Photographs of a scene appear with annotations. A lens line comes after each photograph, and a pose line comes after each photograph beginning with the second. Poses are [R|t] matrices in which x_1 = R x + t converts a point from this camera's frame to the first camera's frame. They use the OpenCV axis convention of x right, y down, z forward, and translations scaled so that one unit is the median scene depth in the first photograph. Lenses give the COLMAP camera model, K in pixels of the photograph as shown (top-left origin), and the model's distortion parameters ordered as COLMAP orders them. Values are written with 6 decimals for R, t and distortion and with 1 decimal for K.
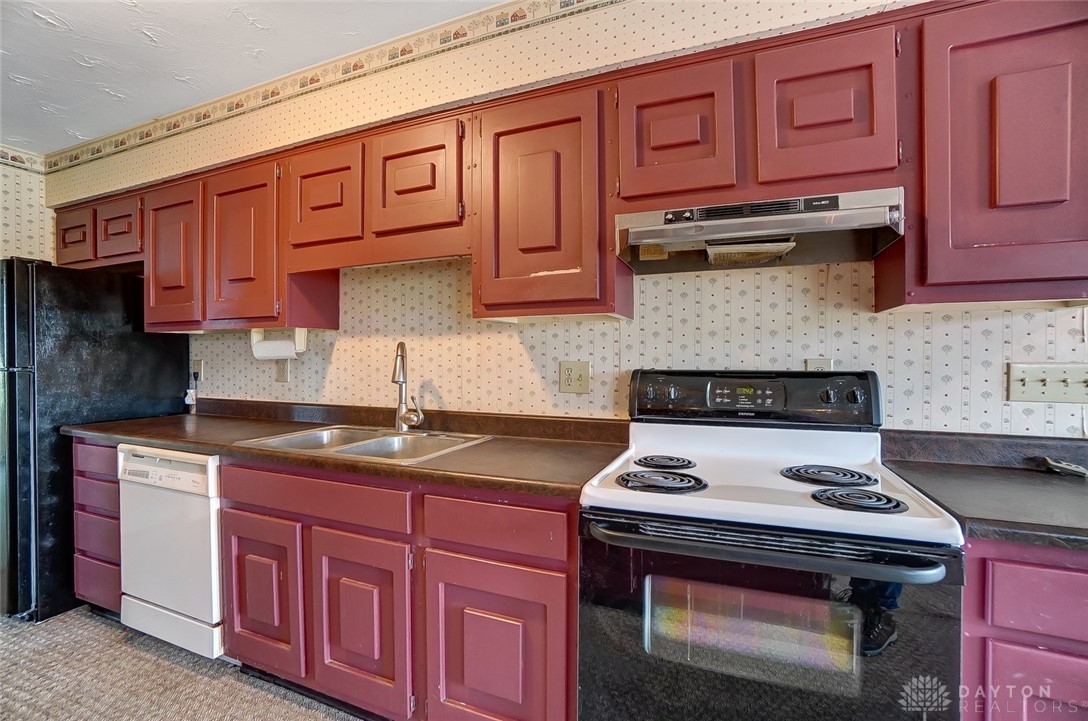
lens RADIAL K [[479.8, 0, 544.2], [0, 479.8, 349.6], [0, 0, 1]] dist [-0.017939, 0.000819]
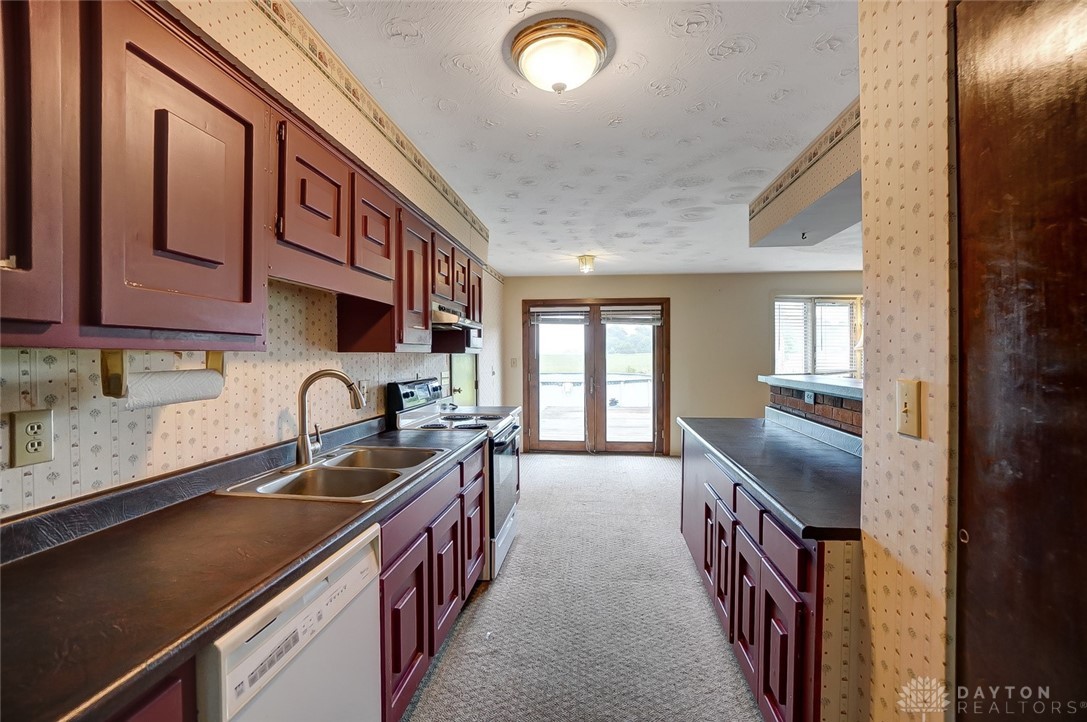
lens RADIAL K [[479.4, 0, 543.1], [0, 479.4, 362.0], [0, 0, 1]] dist [-0.017939, 0.000819]
pose [[-0.282623, 0.001144, 0.959230, -1.264994], [0.015734, 0.999870, 0.003444, -0.023197], [-0.959102, 0.016066, -0.282604, 0.774308]]
